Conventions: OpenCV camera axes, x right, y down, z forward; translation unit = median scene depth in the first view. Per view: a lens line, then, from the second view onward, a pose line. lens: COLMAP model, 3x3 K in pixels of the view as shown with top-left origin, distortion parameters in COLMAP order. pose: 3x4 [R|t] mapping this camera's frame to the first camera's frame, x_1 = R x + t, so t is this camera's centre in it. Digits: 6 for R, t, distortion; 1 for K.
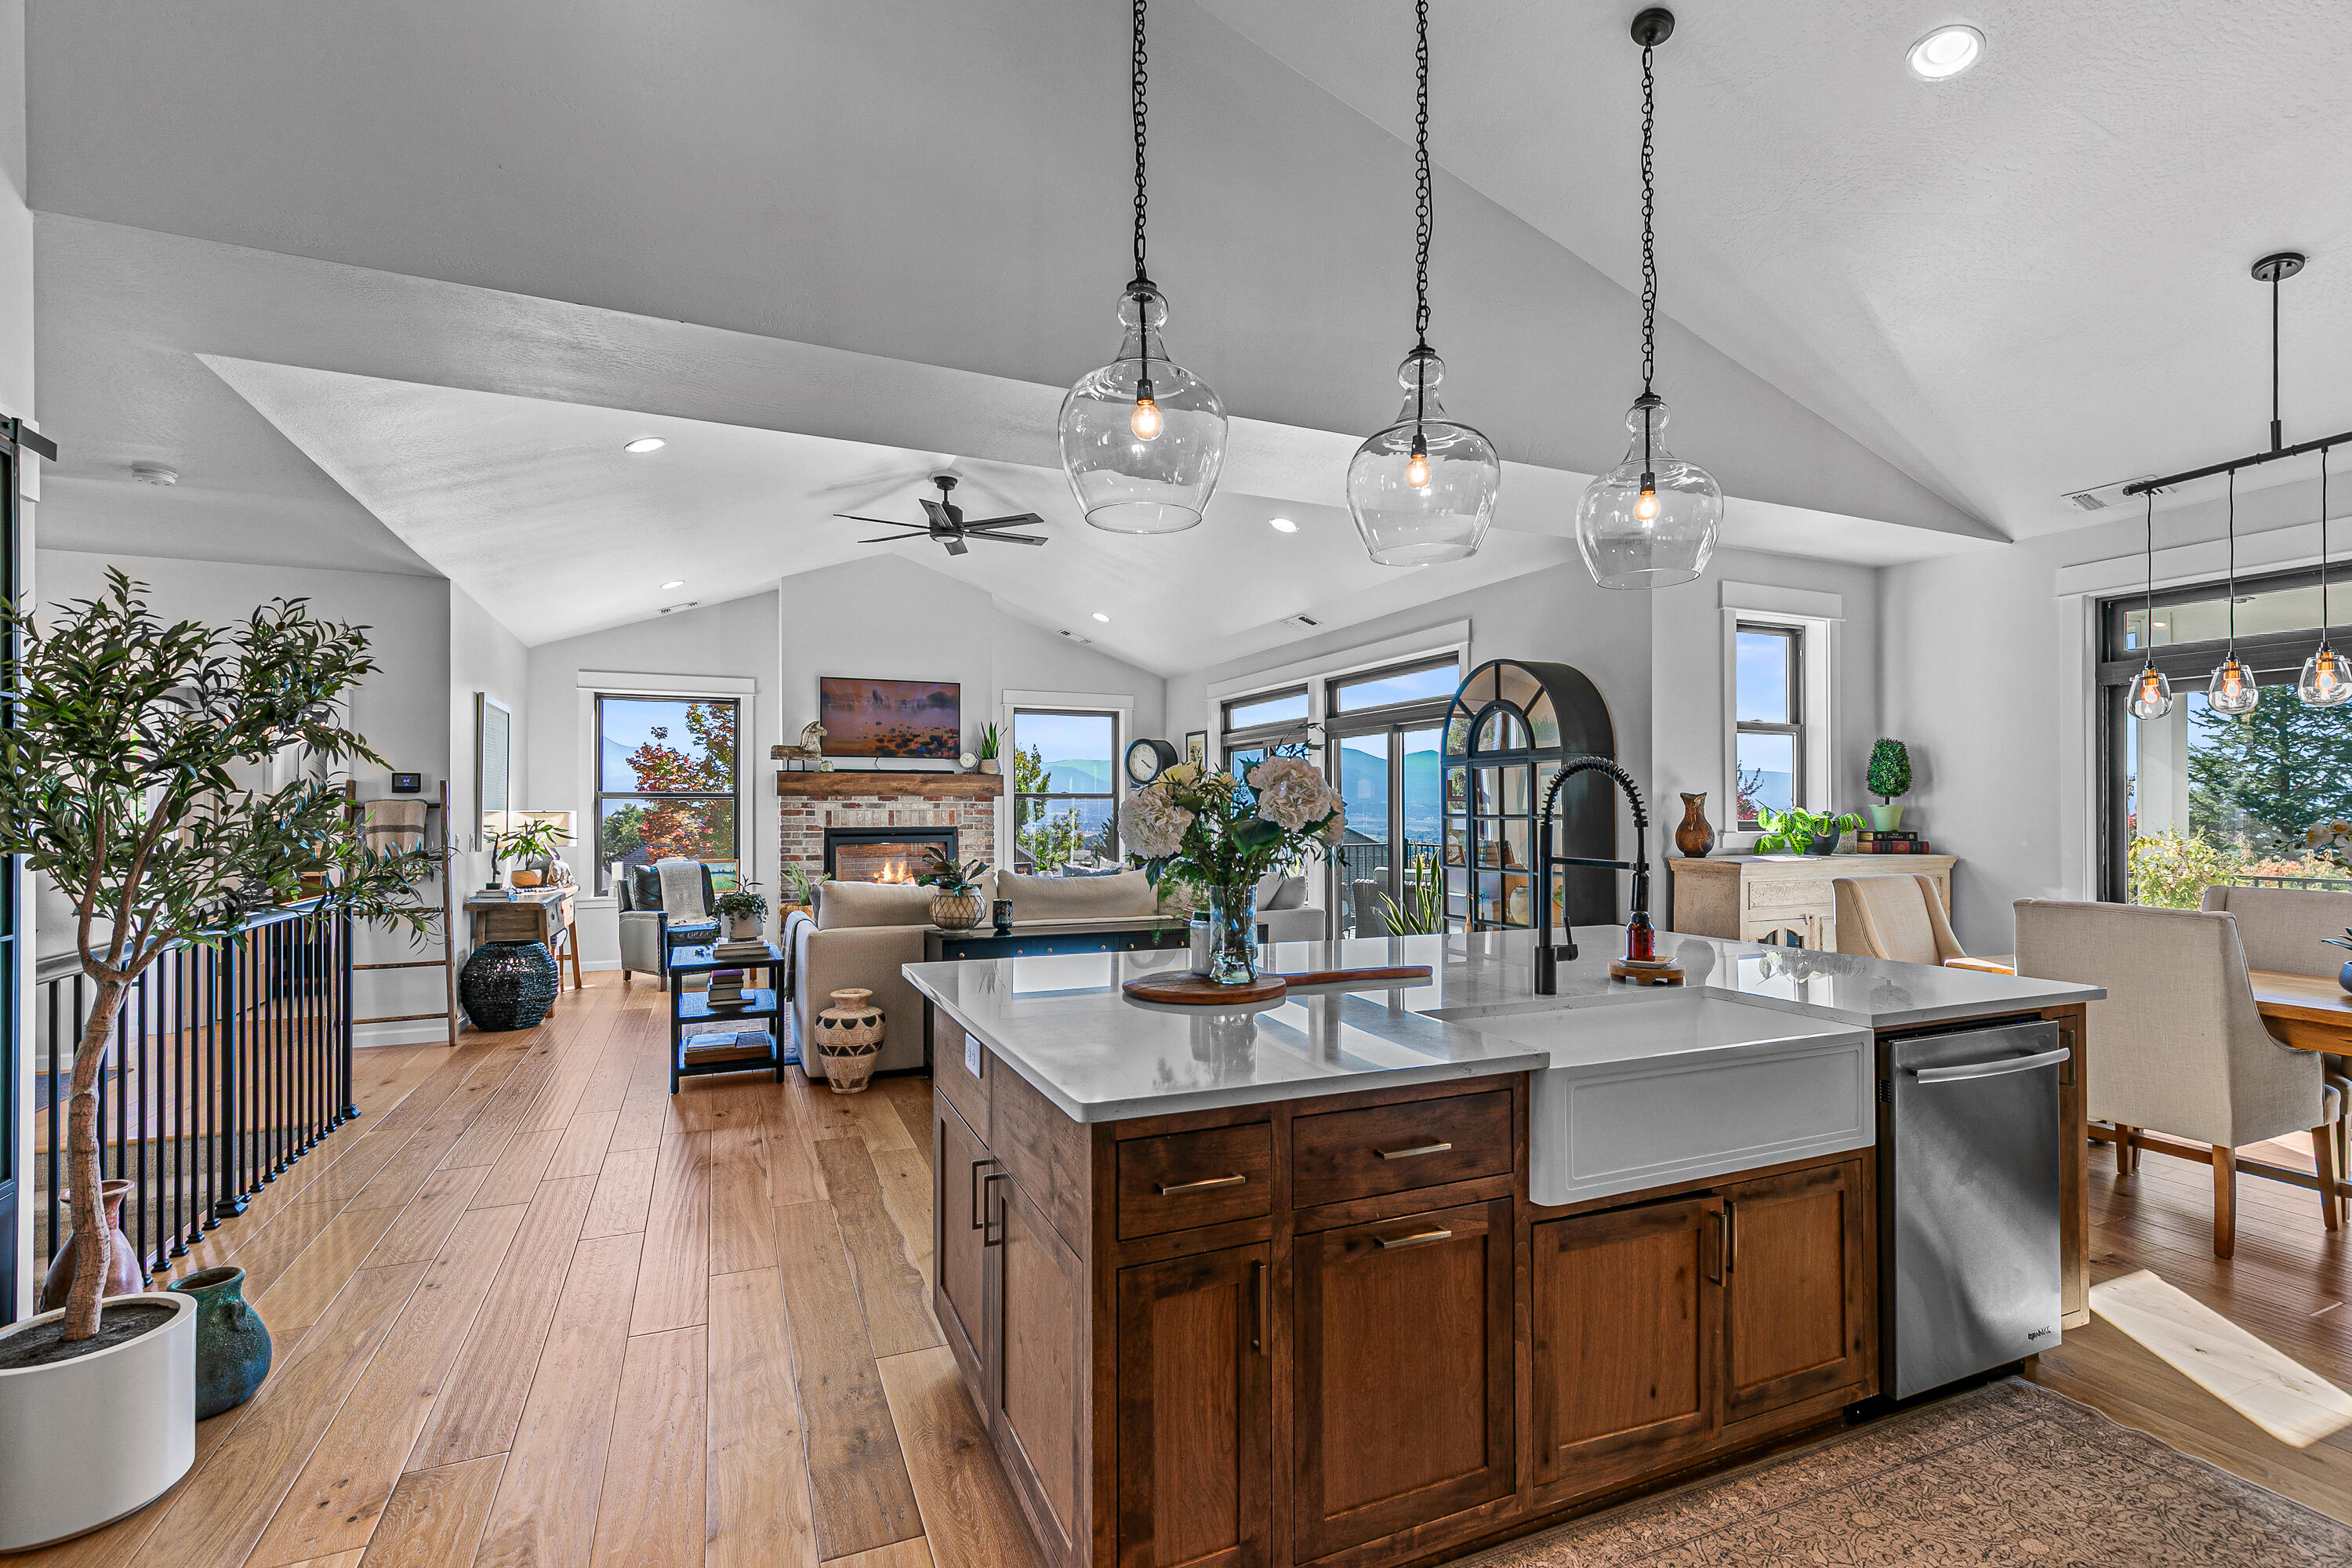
lens RADIAL K [[1076.0, 0, 1175.2], [0, 1076.0, 803.5], [0, 0, 1]] dist [0.011080, -0.003121]
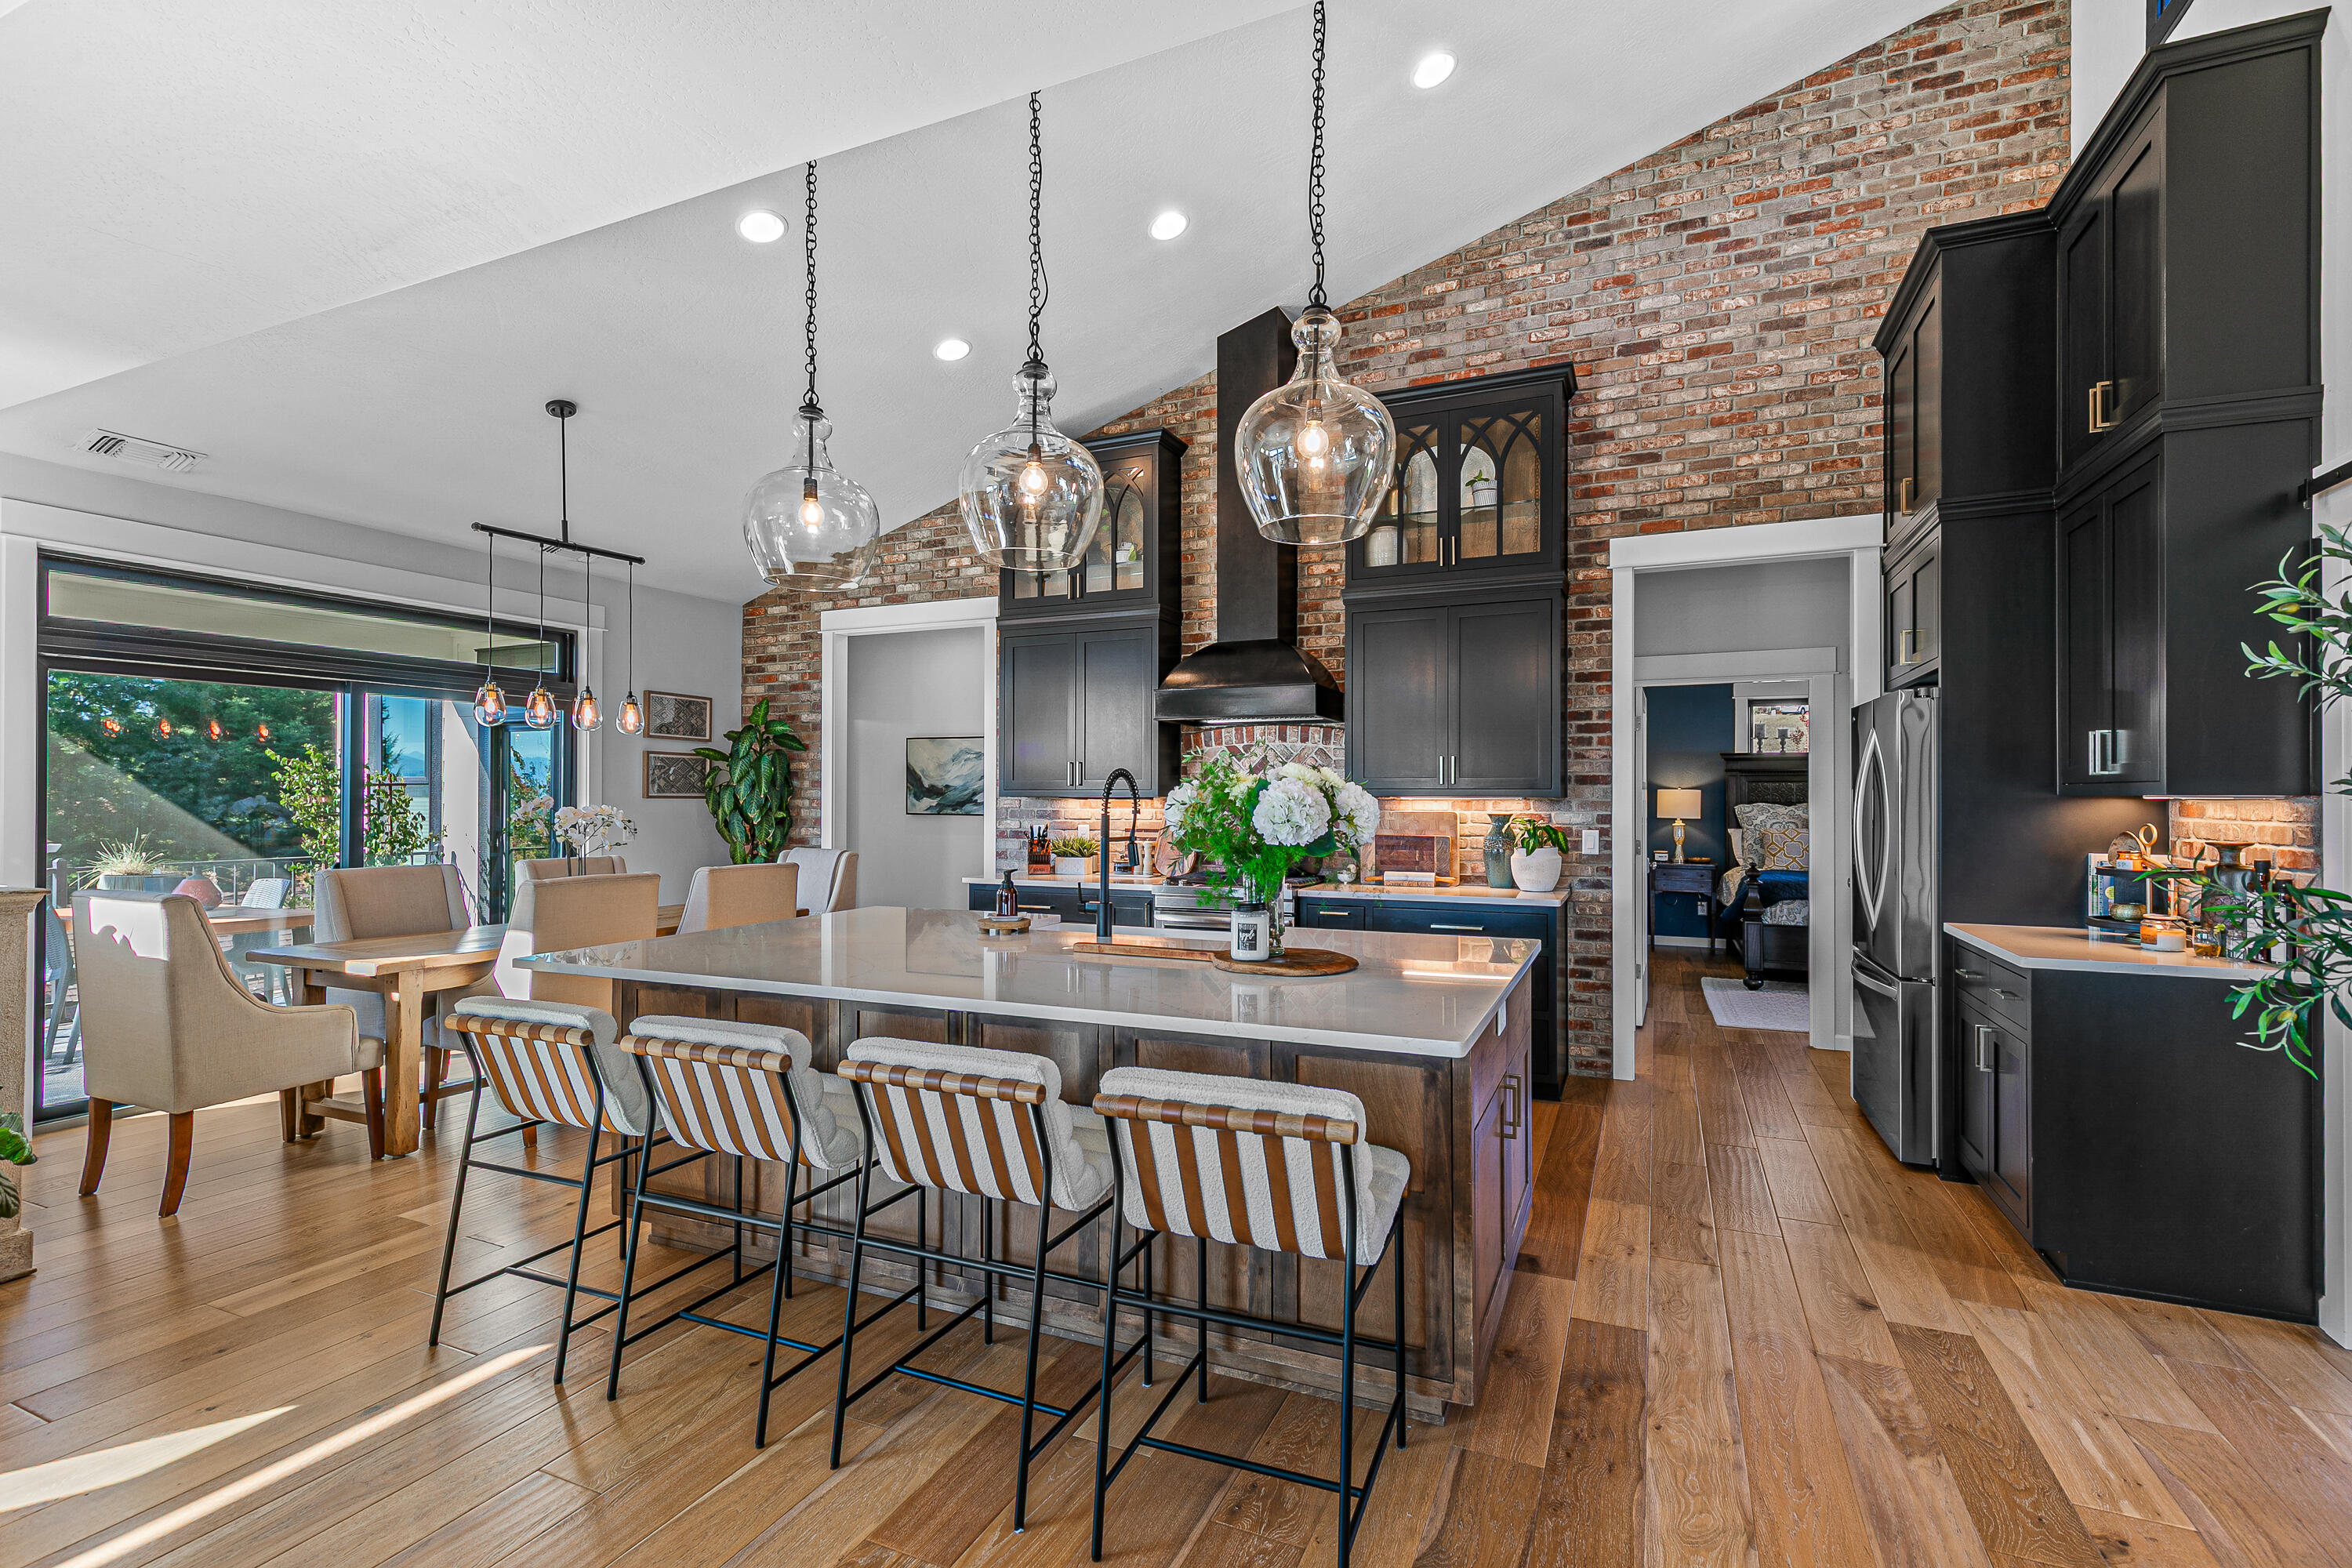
lens RADIAL K [[1076.0, 0, 1185.1], [0, 1076.0, 780.7], [0, 0, 1]] dist [0.011080, -0.003121]
pose [[-0.673458, 0.011509, 0.739136, -0.204409], [-0.004525, 0.999796, -0.019690, 0.001204], [-0.739212, -0.016605, -0.673268, 0.507222]]
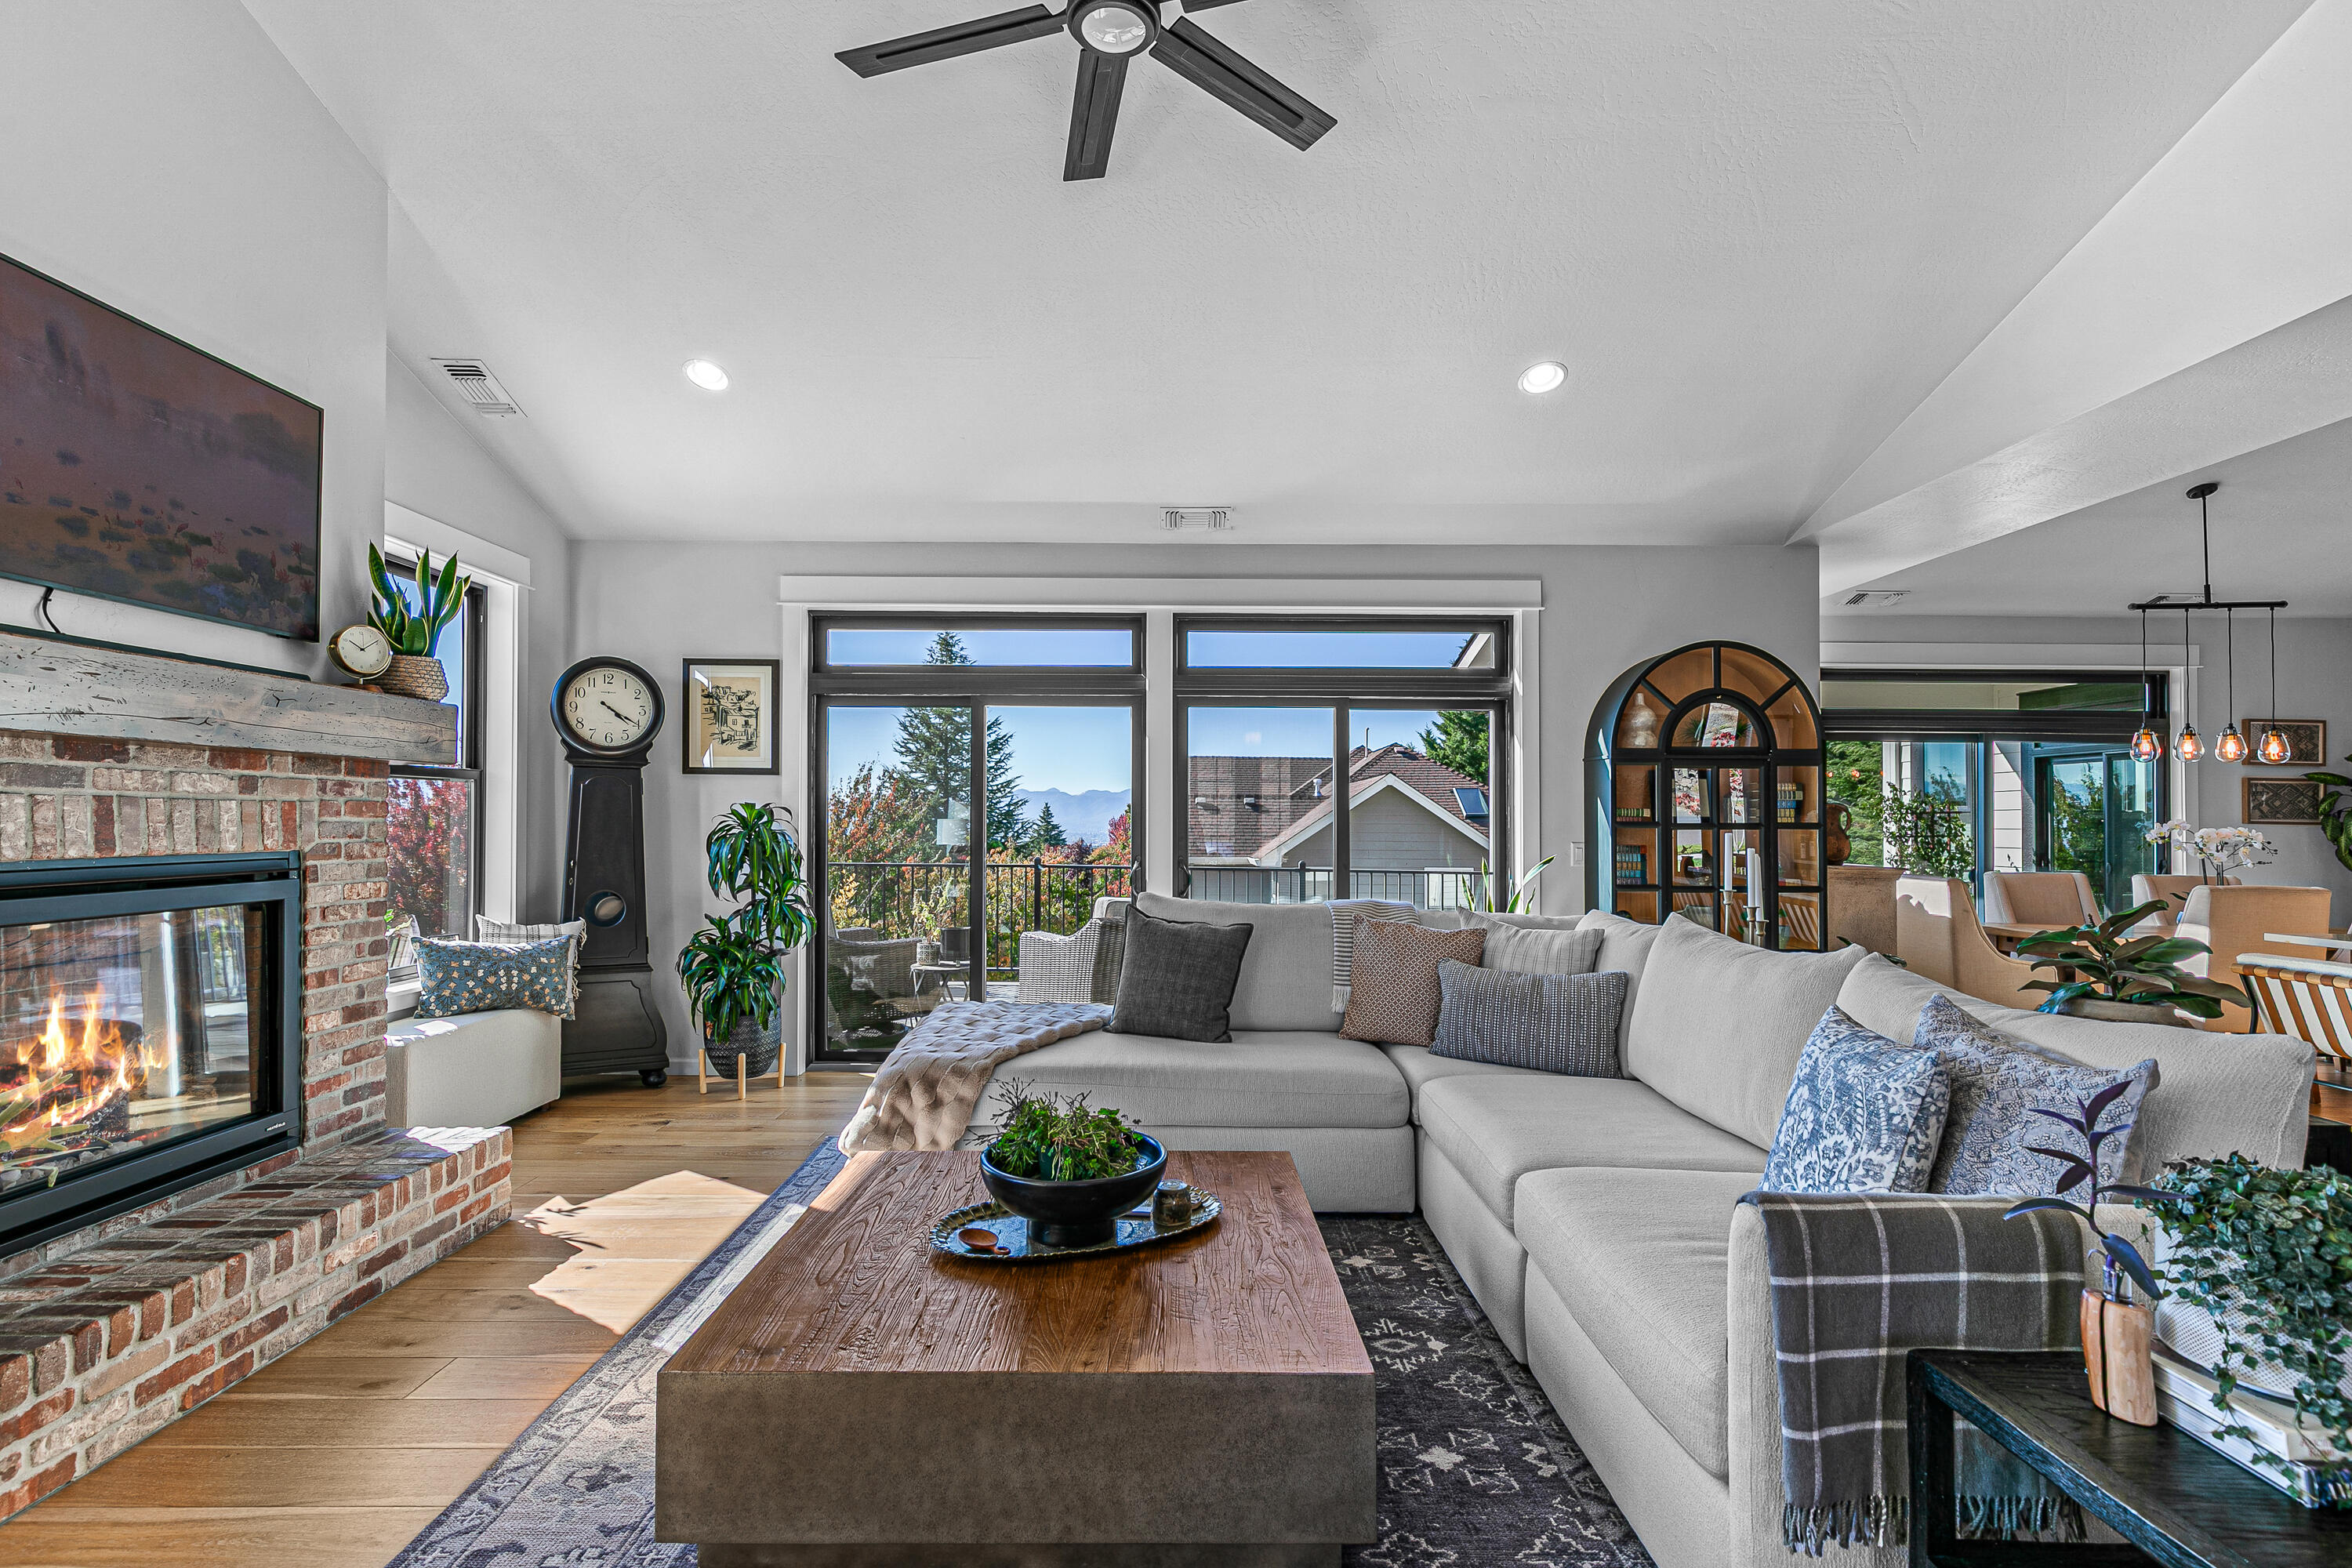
lens RADIAL K [[1076.0, 0, 1167.5], [0, 1076.0, 811.2], [0, 0, 1]] dist [0.011080, -0.003121]
pose [[0.403276, 0.013296, 0.914982, -0.416306], [-0.014571, 0.999861, -0.008107, 0.008755], [-0.914962, -0.010063, 0.403414, 0.670210]]
